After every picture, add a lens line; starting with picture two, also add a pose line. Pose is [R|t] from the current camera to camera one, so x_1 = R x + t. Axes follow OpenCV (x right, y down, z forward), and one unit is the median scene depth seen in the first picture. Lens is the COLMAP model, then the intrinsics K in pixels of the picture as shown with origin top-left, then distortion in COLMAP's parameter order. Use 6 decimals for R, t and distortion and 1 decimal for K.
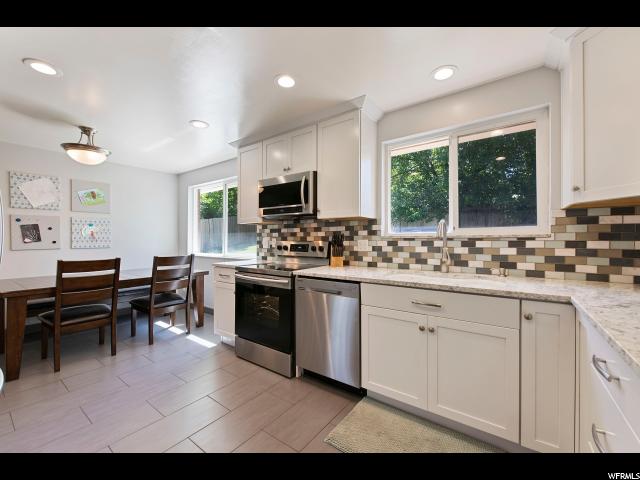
lens RADIAL K [[259.3, 0, 319.6], [0, 259.3, 241.0], [0, 0, 1]] dist [-0.001411, -0.000568]
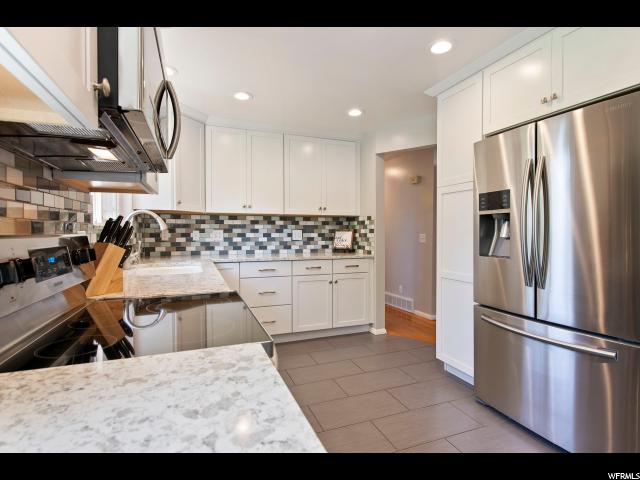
lens RADIAL K [[313.2, 0, 317.3], [0, 313.2, 237.7], [0, 0, 1]] dist [-0.004403, -0.000105]
pose [[-0.842493, -0.011404, 0.538586, -0.485732], [-0.000695, 0.999798, 0.020082, -0.005663], [-0.538707, 0.016544, -0.842331, 1.200395]]
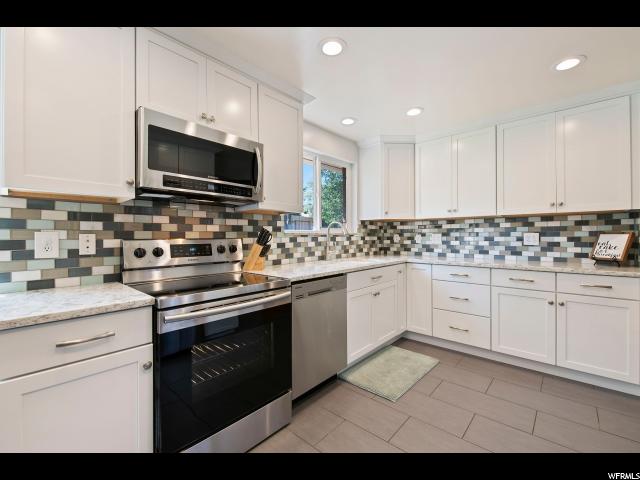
lens RADIAL K [[275.4, 0, 322.7], [0, 275.4, 236.2], [0, 0, 1]] dist [-0.001350, -0.000703]
pose [[0.098782, -0.002874, 0.995105, -0.750361], [0.005702, 0.999981, 0.002322, -0.006324], [-0.995093, 0.005445, 0.098797, 0.695517]]
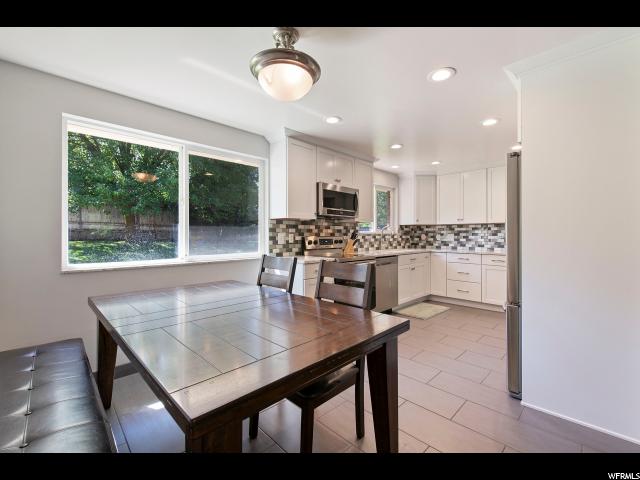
lens RADIAL K [[274.7, 0, 316.4], [0, 274.7, 235.7], [0, 0, 1]] dist [-0.015209, -0.000362]
pose [[0.185196, -0.005486, 0.982686, -1.528384], [0.001433, 0.999985, 0.005312, -0.011289], [-0.982701, 0.000425, 0.185201, 0.876519]]
